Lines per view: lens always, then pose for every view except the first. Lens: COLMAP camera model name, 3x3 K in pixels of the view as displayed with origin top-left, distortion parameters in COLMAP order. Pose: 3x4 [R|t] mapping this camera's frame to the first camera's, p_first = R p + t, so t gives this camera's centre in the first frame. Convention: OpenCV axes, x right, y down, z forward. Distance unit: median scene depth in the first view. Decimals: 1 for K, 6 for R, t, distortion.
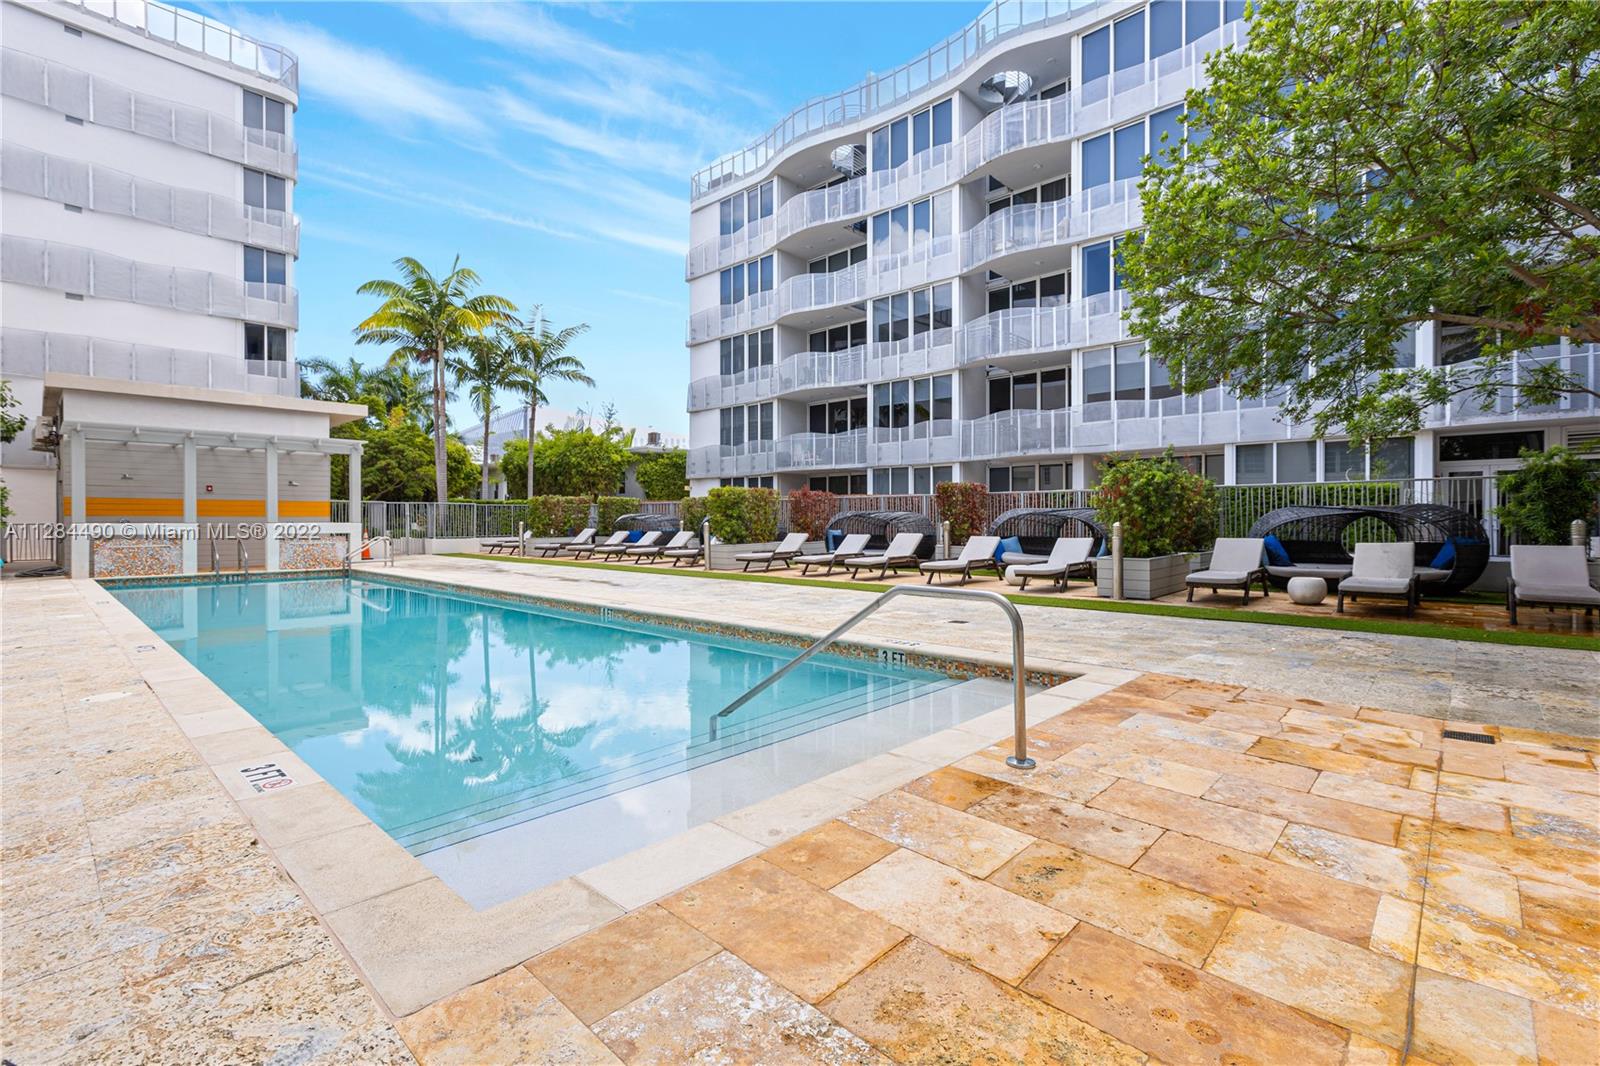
lens RADIAL K [[721.7, 0, 799.7], [0, 721.7, 527.5], [0, 0, 1]] dist [-0.000460, 0.001412]
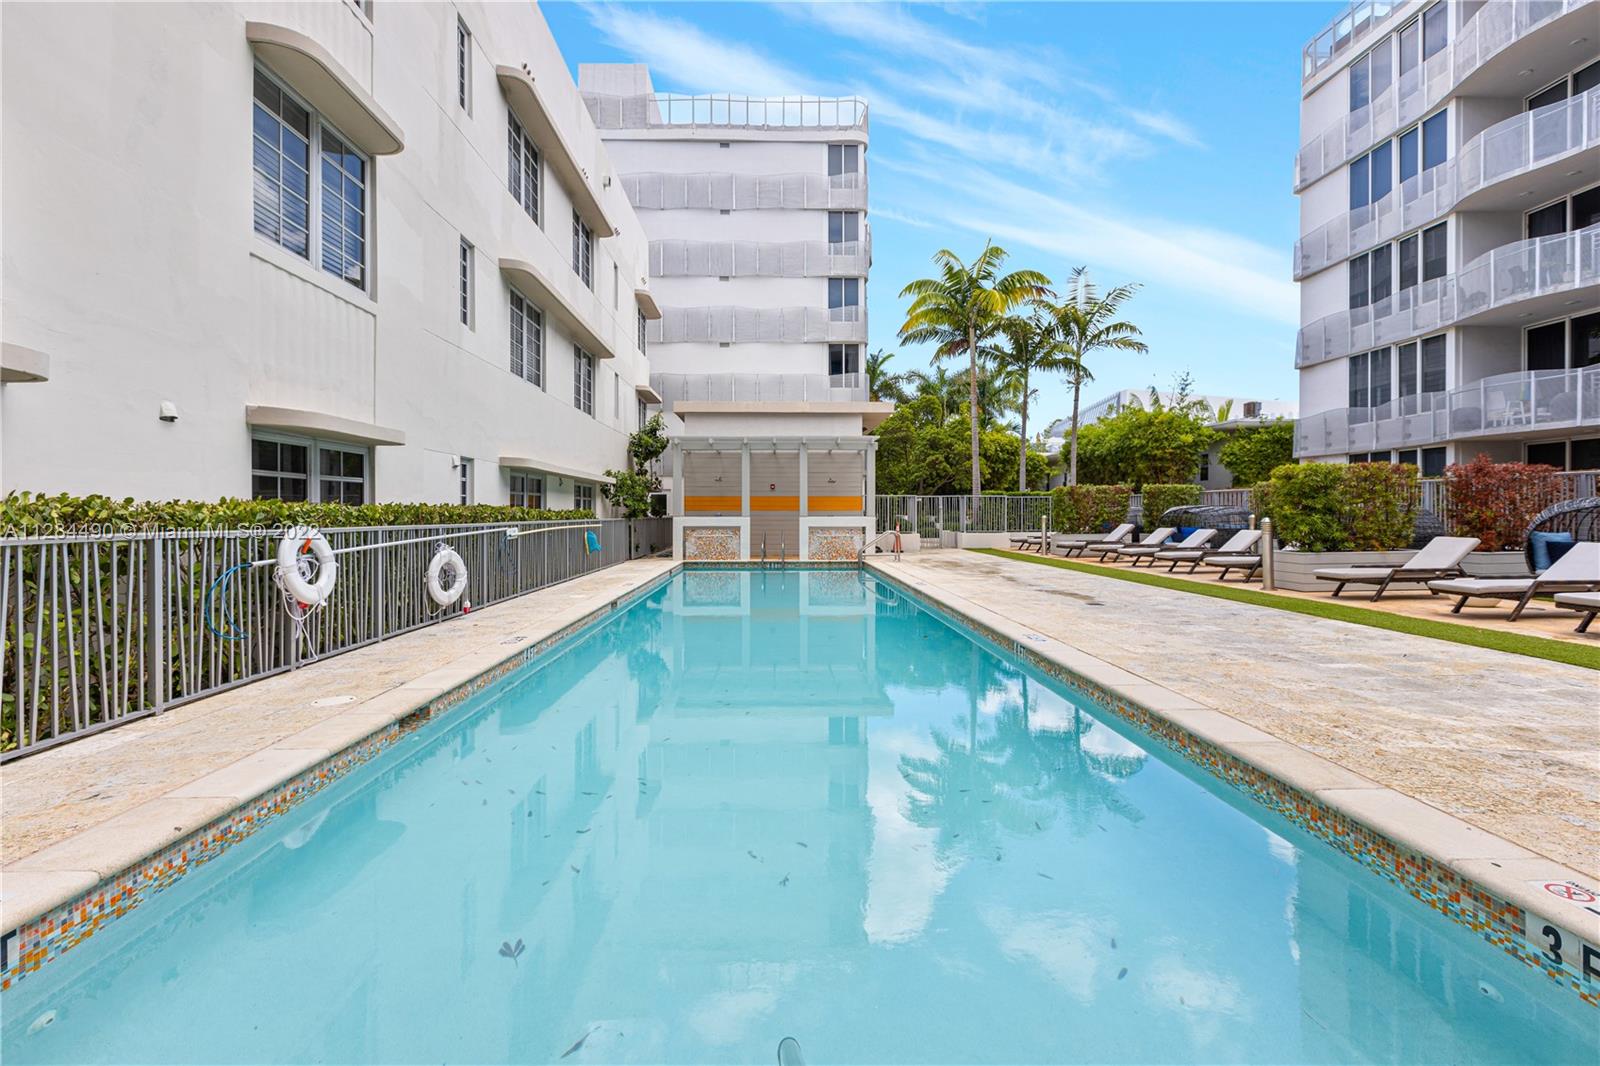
lens RADIAL K [[721.7, 0, 791.2], [0, 721.7, 517.4], [0, 0, 1]] dist [-0.000460, 0.001412]
pose [[0.692035, 0.003737, -0.721854, 0.032243], [-0.006061, 0.999981, -0.000635, -0.003055], [0.721838, 0.004814, 0.692045, 0.147601]]
